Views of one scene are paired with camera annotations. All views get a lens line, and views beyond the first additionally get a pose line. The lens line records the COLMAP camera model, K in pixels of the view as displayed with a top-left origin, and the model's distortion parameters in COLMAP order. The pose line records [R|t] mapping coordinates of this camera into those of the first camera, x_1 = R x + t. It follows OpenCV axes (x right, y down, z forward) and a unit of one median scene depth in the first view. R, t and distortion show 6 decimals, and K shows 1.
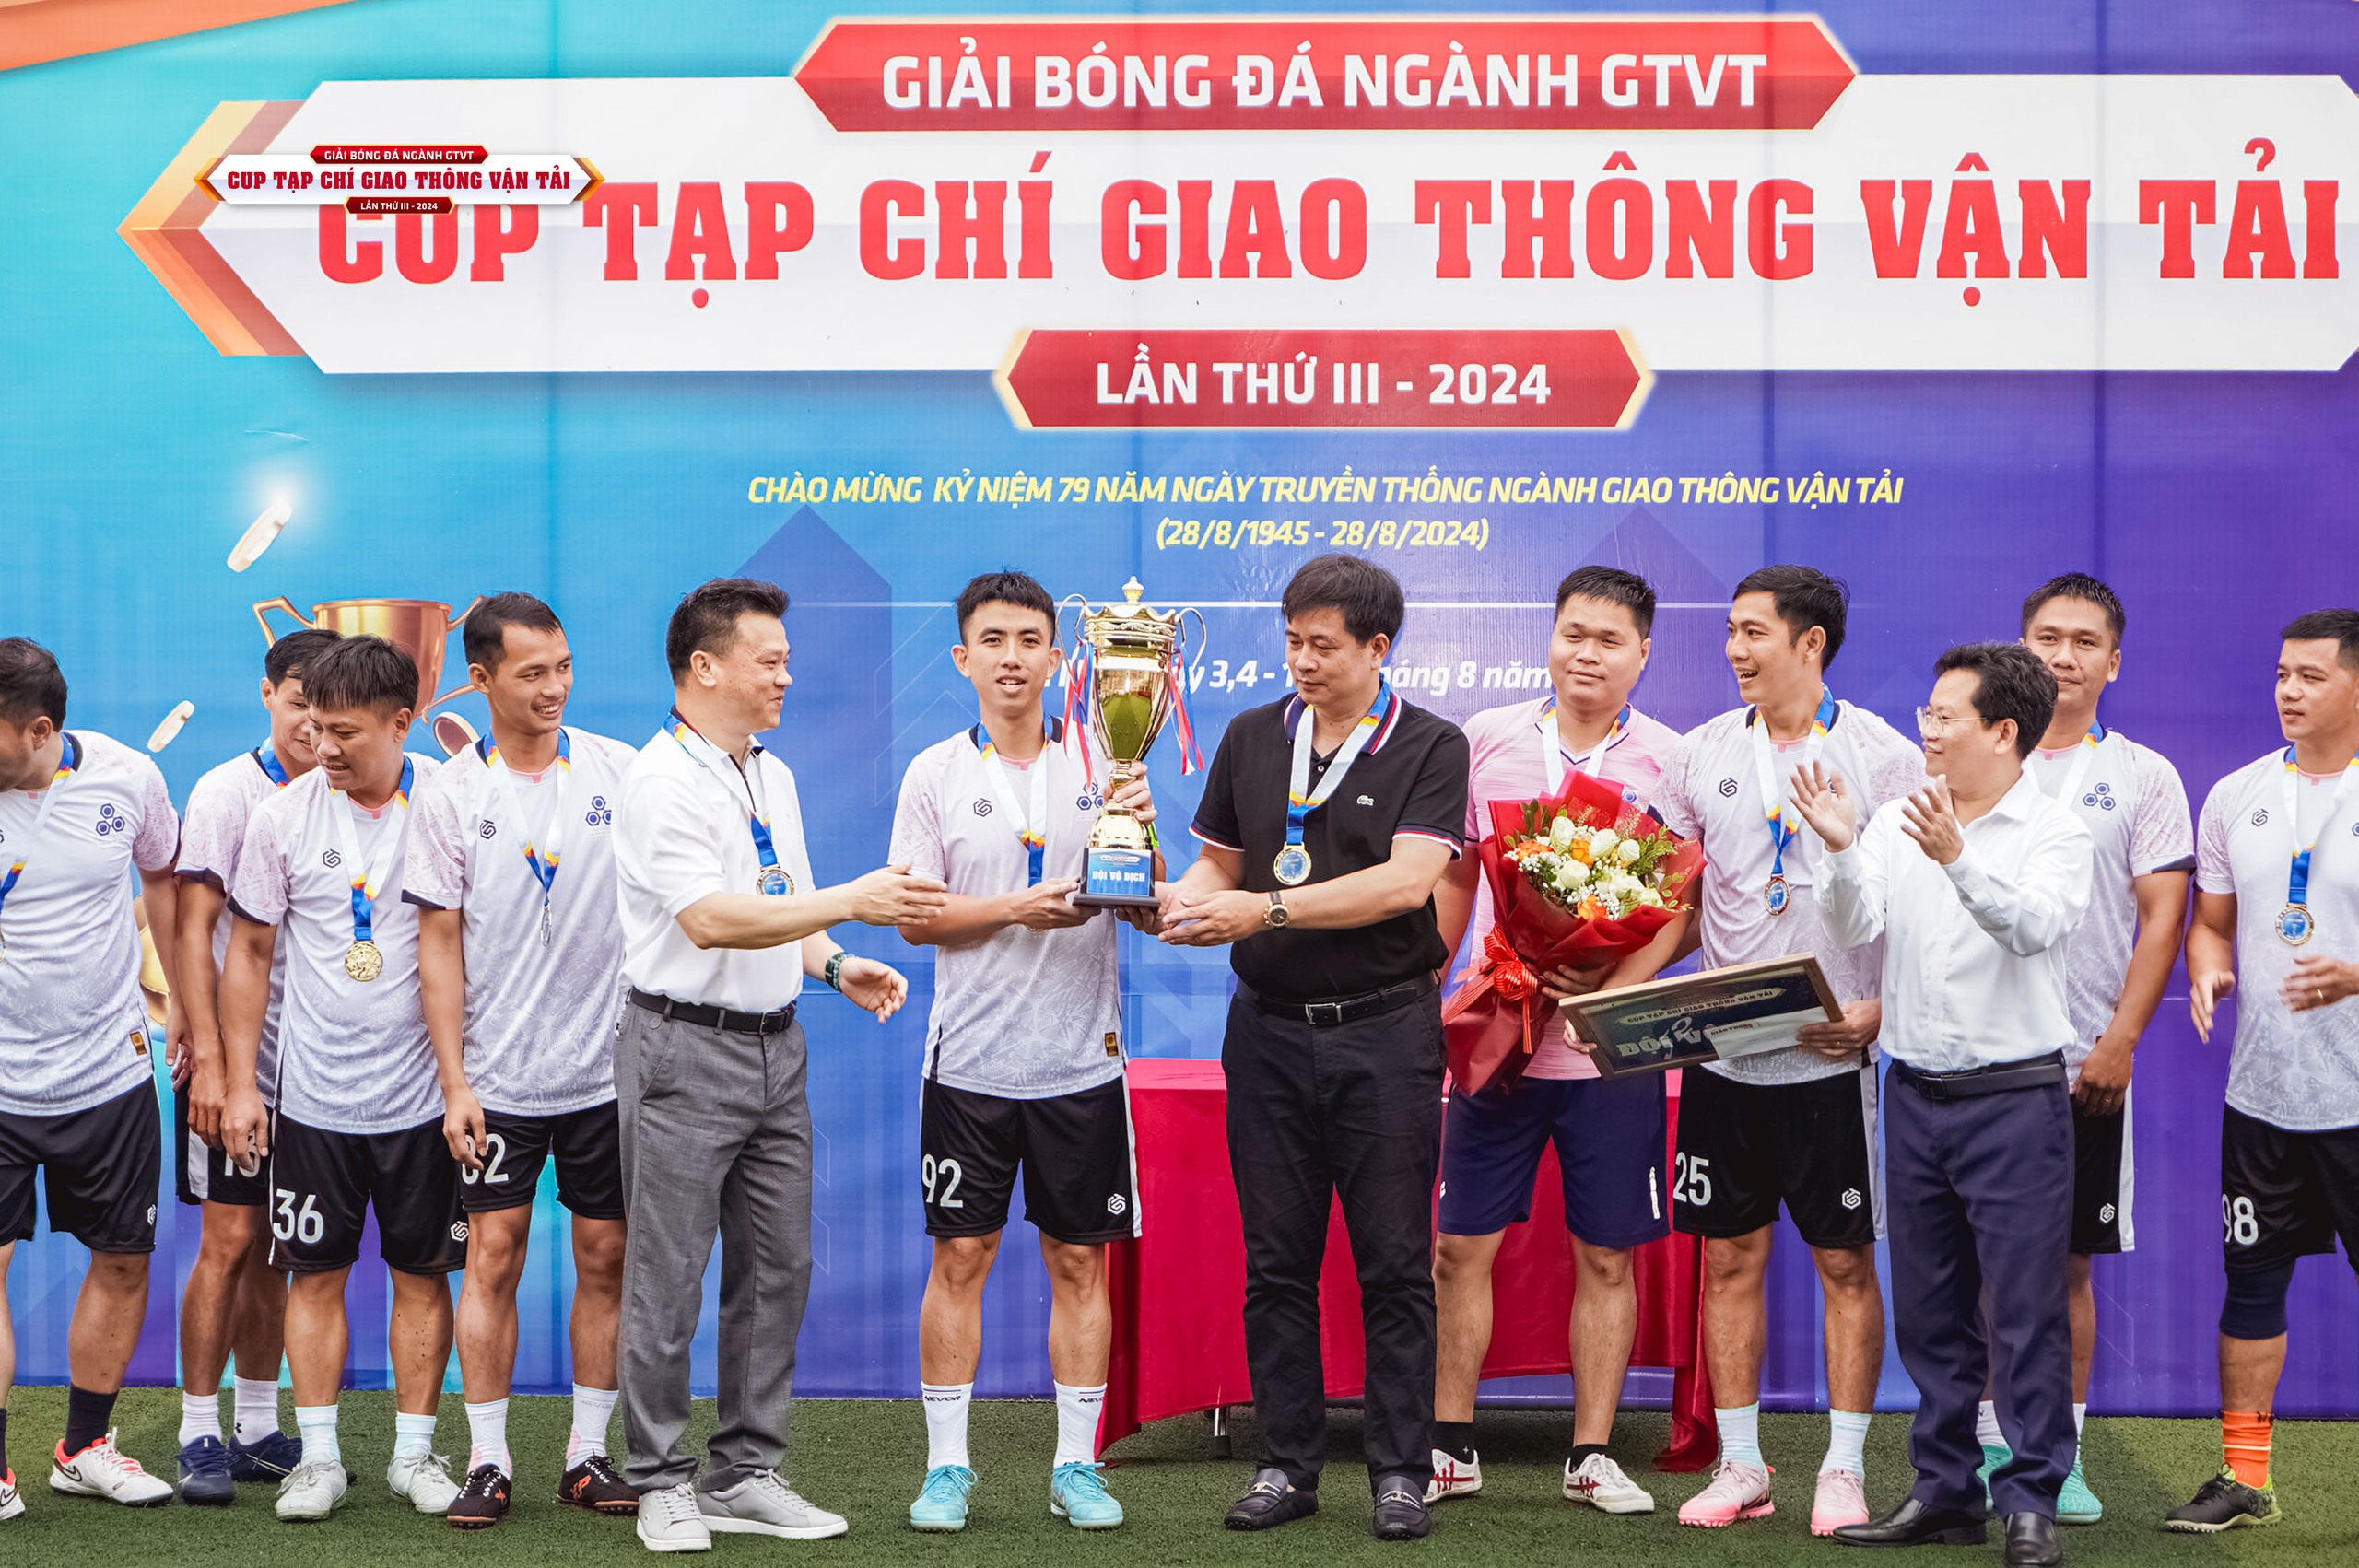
lens RADIAL K [[4956.9, 0, 1191.5], [0, 4956.9, 787.0], [0, 0, 1]] dist [-0.043201, 0.000000]
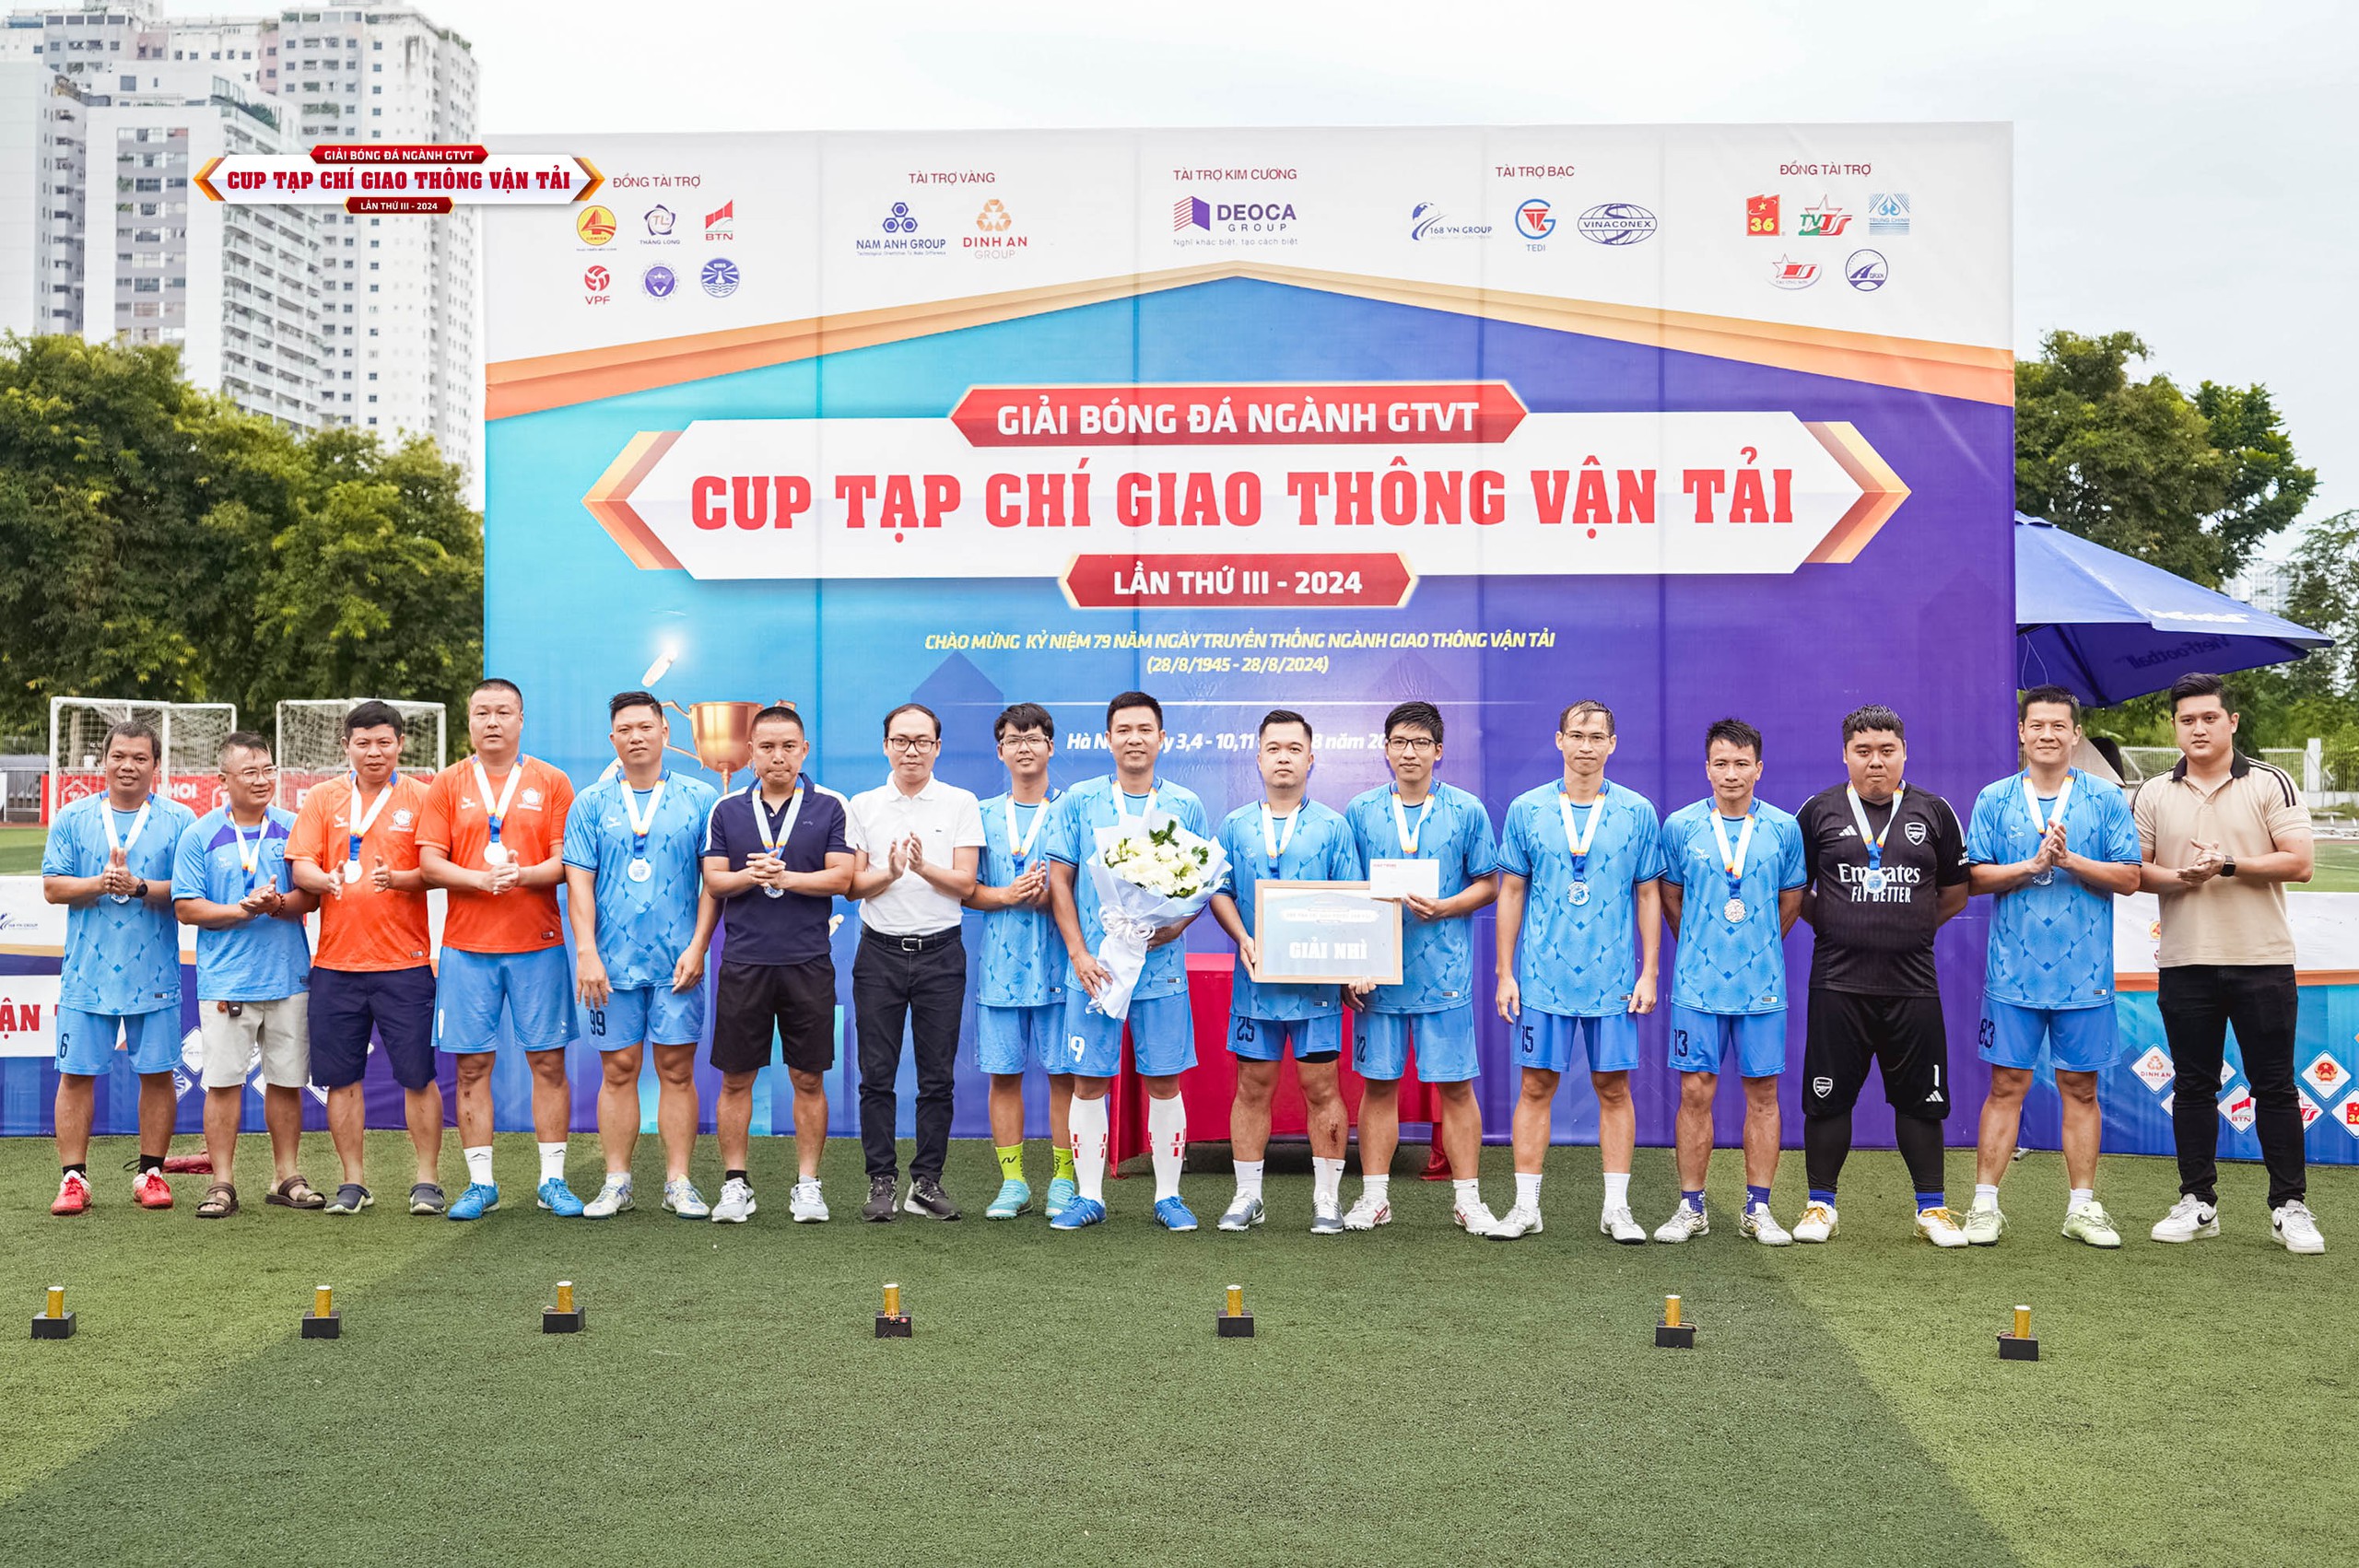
lens RADIAL K [[3160.3, 0, 1137.3], [0, 3160.3, 676.6], [0, 0, 1]] dist [-0.019711, 0.000000]
pose [[0.999757, -0.004174, -0.021657, 0.014524], [0.003439, 0.999420, -0.033871, -0.007139], [0.021786, 0.033788, 0.999192, -0.169211]]
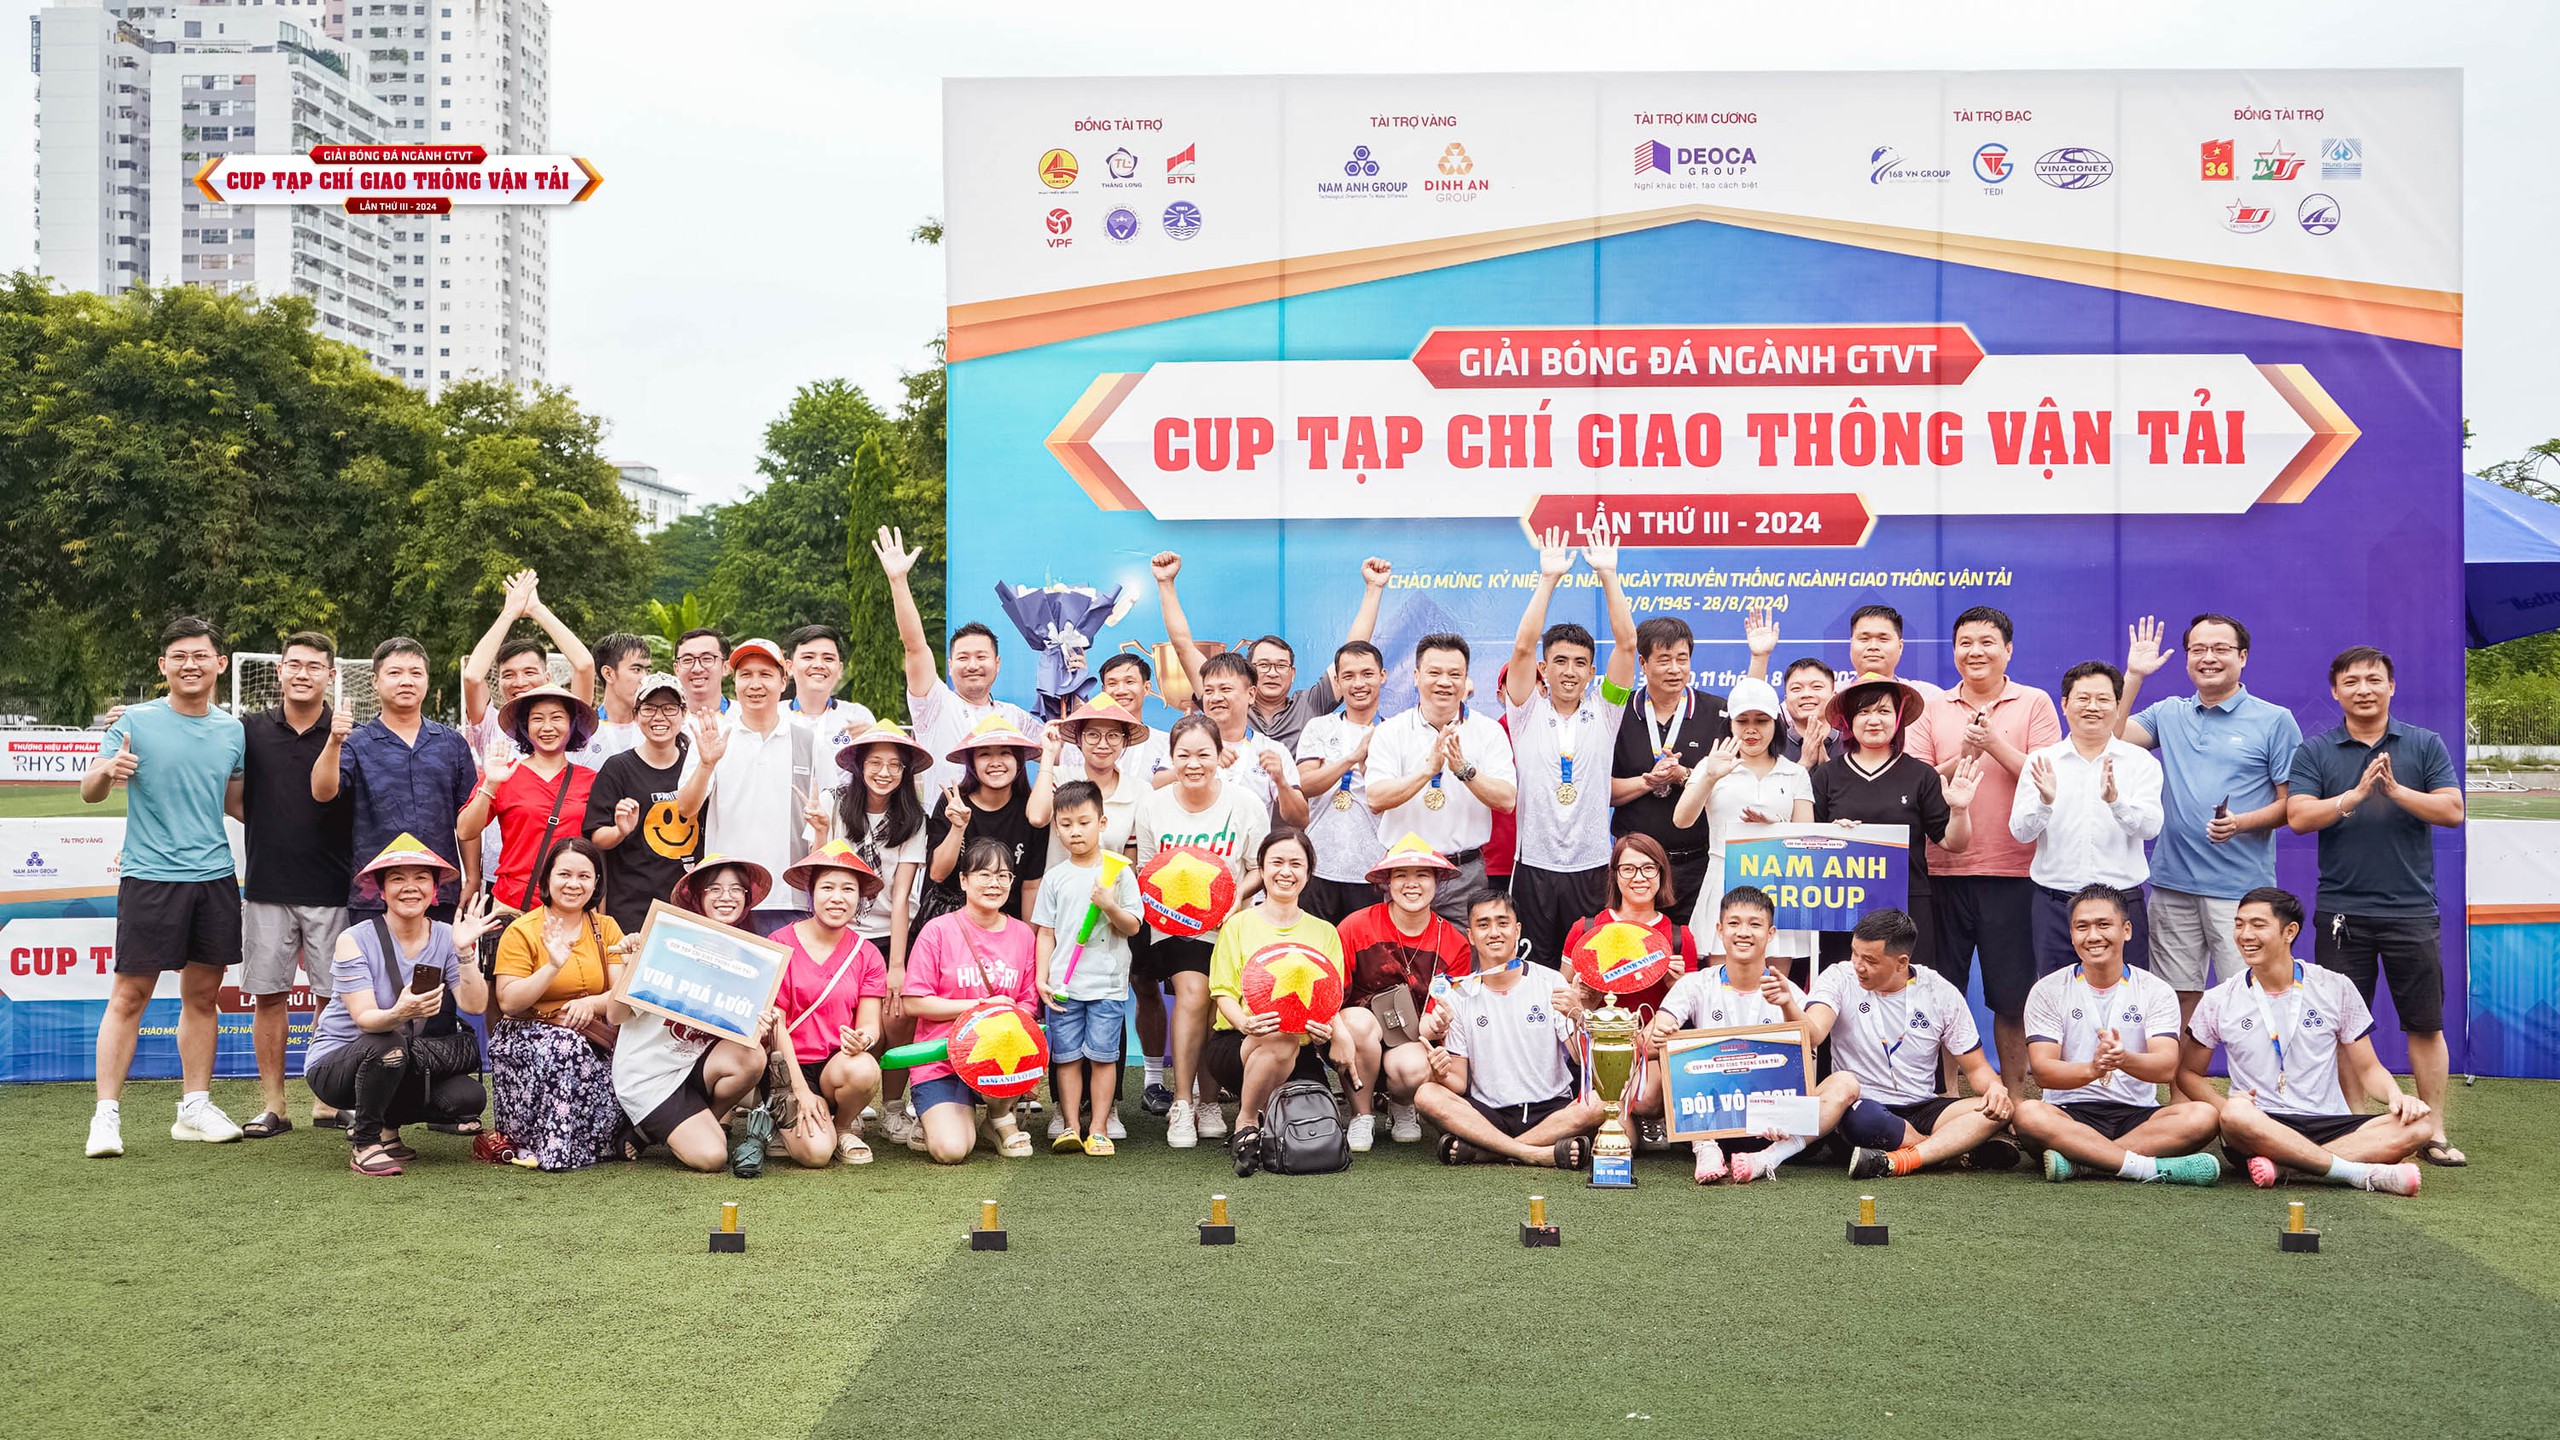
lens RADIAL K [[3212.5, 0, 1243.6], [0, 3212.5, 726.1], [0, 0, 1]] dist [-0.027814, 0.000000]
pose [[0.999939, -0.005511, -0.009562, -0.133114], [0.005457, 0.999969, -0.005601, 0.000741], [0.009592, 0.005549, 0.999939, -0.206816]]
